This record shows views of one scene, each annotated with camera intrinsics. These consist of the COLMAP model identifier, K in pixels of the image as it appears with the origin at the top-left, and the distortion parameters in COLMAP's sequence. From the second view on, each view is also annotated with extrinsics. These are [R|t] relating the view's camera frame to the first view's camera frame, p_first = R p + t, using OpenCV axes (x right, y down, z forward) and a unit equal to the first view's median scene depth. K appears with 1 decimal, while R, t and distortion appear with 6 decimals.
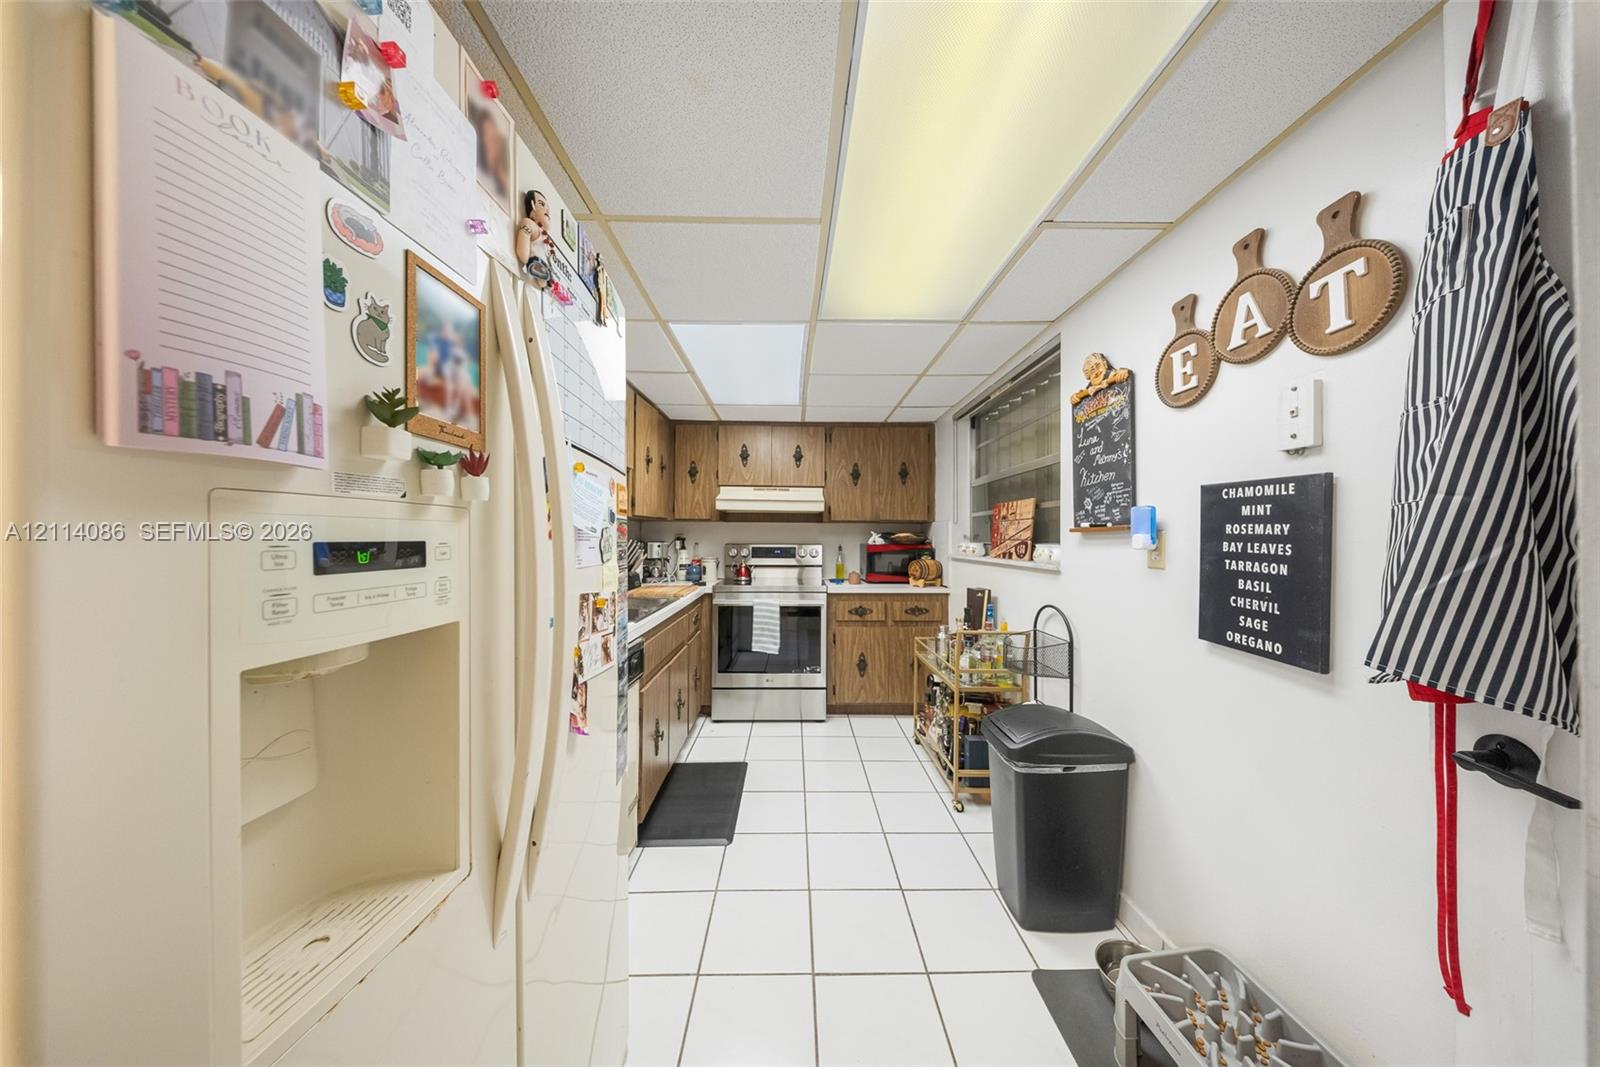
lens RADIAL K [[488.4, 0, 796.9], [0, 488.4, 534.5], [0, 0, 1]] dist [-0.000773, -0.000080]
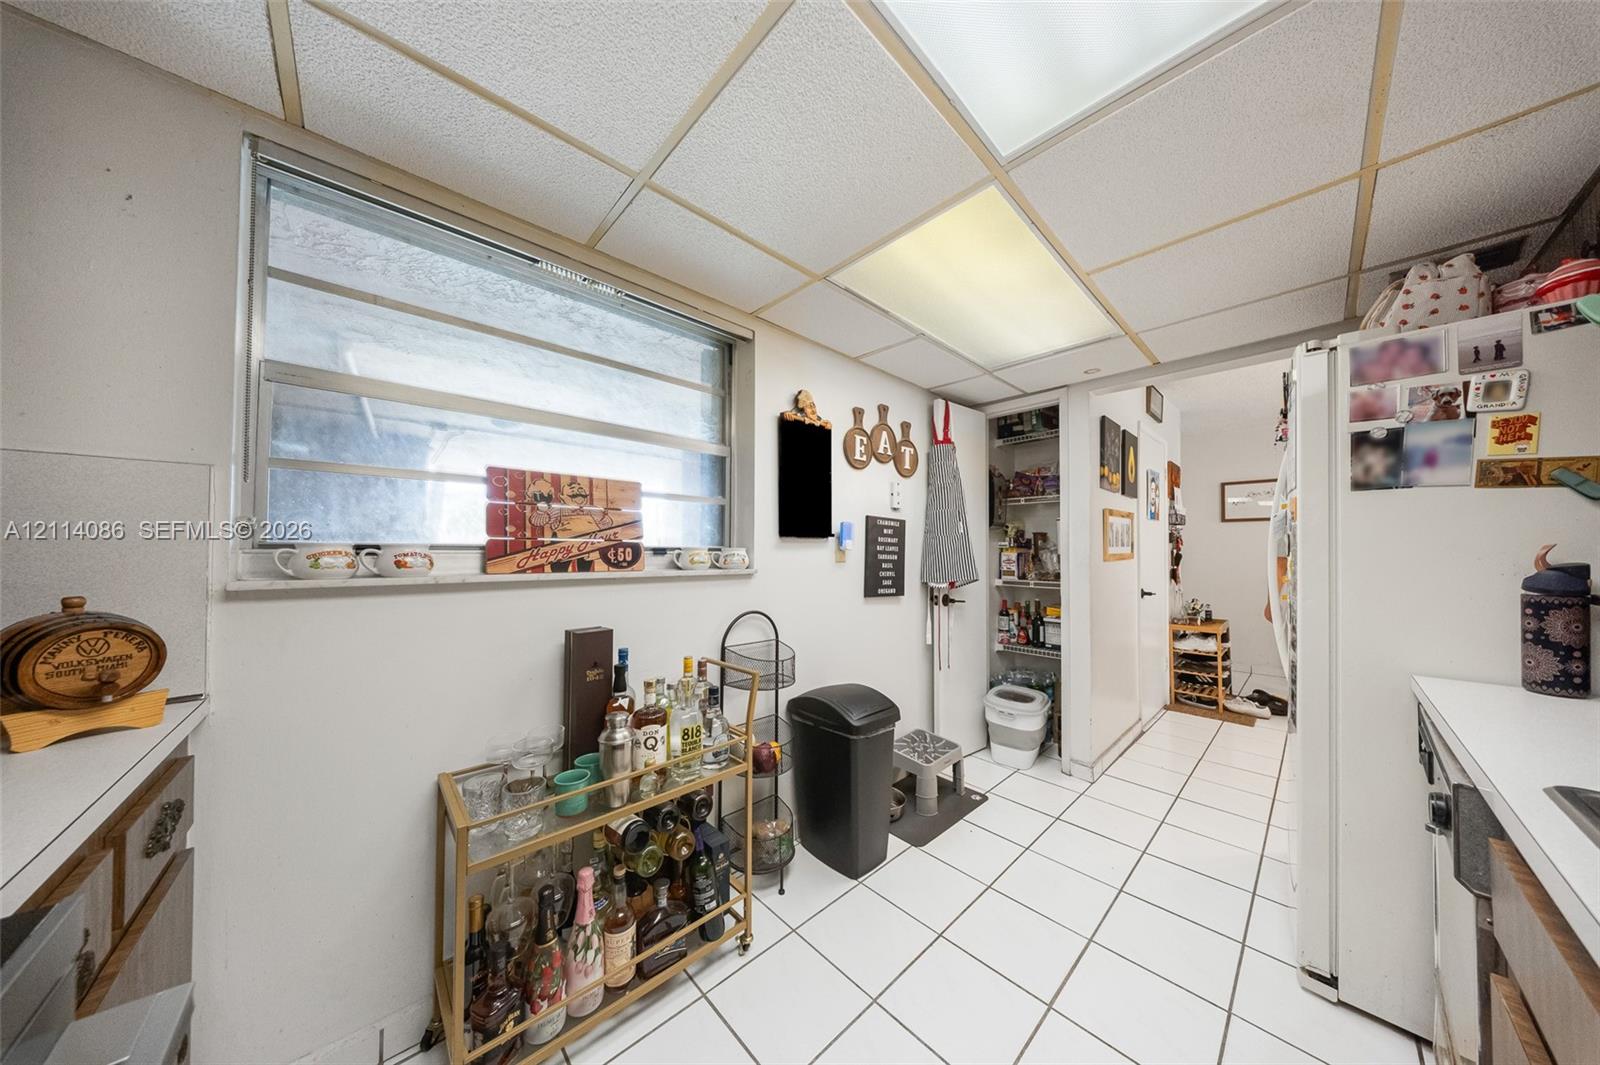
lens RADIAL K [[482.9, 0, 796.7], [0, 482.9, 539.3], [0, 0, 1]] dist [-0.000082, -0.000090]
pose [[-0.663007, 0.007214, 0.748578, -0.297206], [-0.017758, 0.999521, -0.025360, 0.033767], [-0.748403, -0.030107, -0.662561, 1.884975]]
